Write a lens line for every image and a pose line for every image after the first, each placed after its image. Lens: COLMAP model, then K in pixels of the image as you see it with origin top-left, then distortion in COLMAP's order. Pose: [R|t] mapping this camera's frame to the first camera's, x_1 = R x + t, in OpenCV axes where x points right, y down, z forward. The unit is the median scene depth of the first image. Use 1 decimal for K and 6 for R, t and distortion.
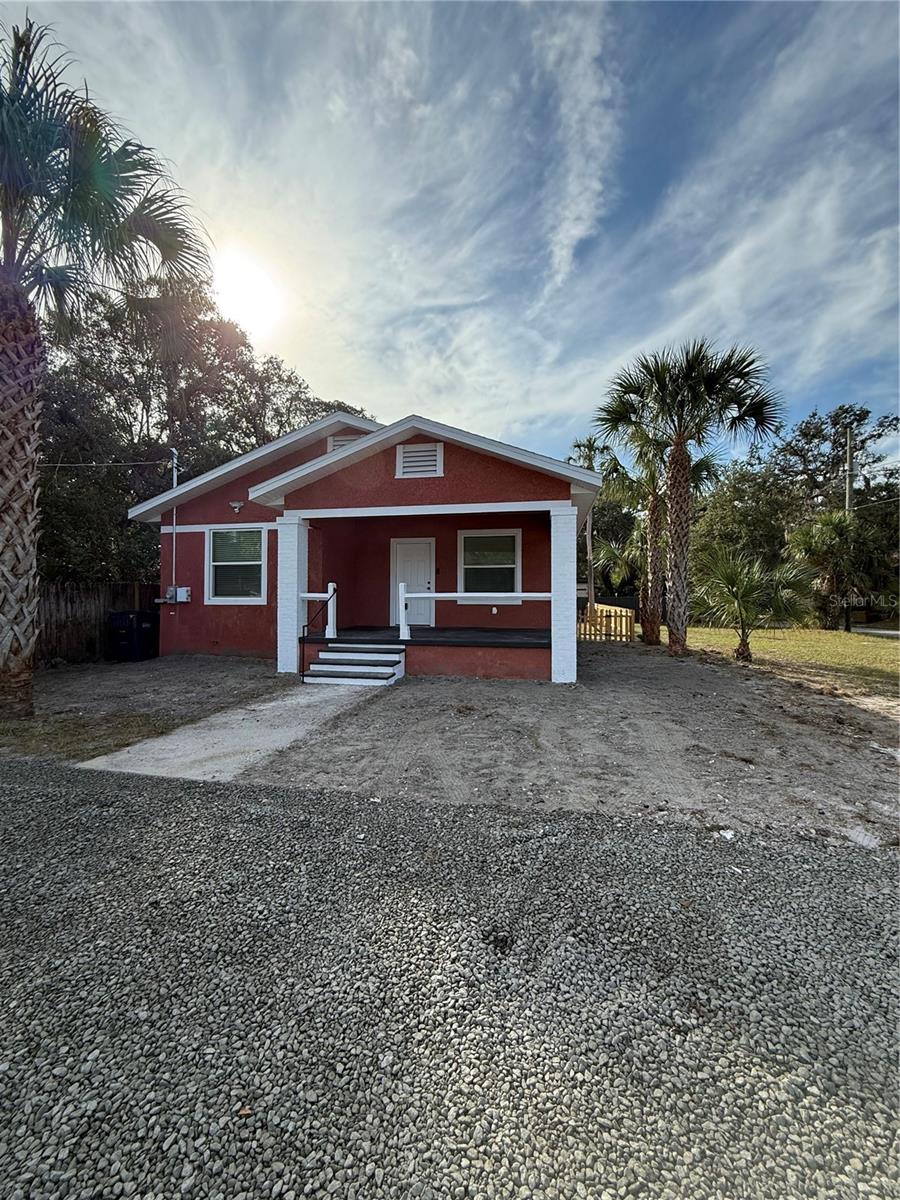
lens RADIAL K [[480.5, 0, 452.3], [0, 480.5, 598.6], [0, 0, 1]] dist [0.002811, -0.000474]
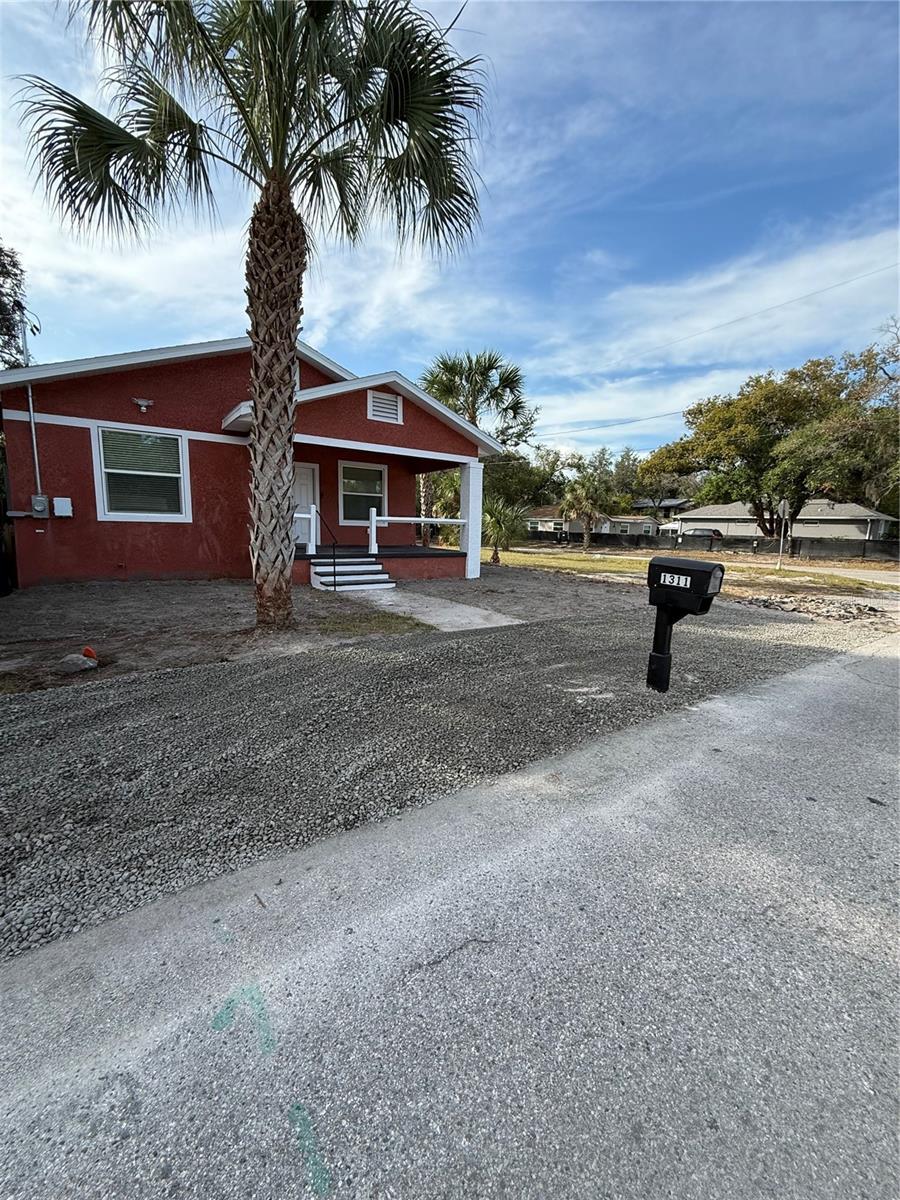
lens RADIAL K [[480.5, 0, 452.5], [0, 480.5, 591.1], [0, 0, 1]] dist [0.002811, -0.000474]
pose [[0.689058, -0.080919, 0.720175, -0.711752], [-0.024783, 0.990534, 0.135009, 0.006028], [-0.724283, -0.110877, 0.680530, -0.011527]]
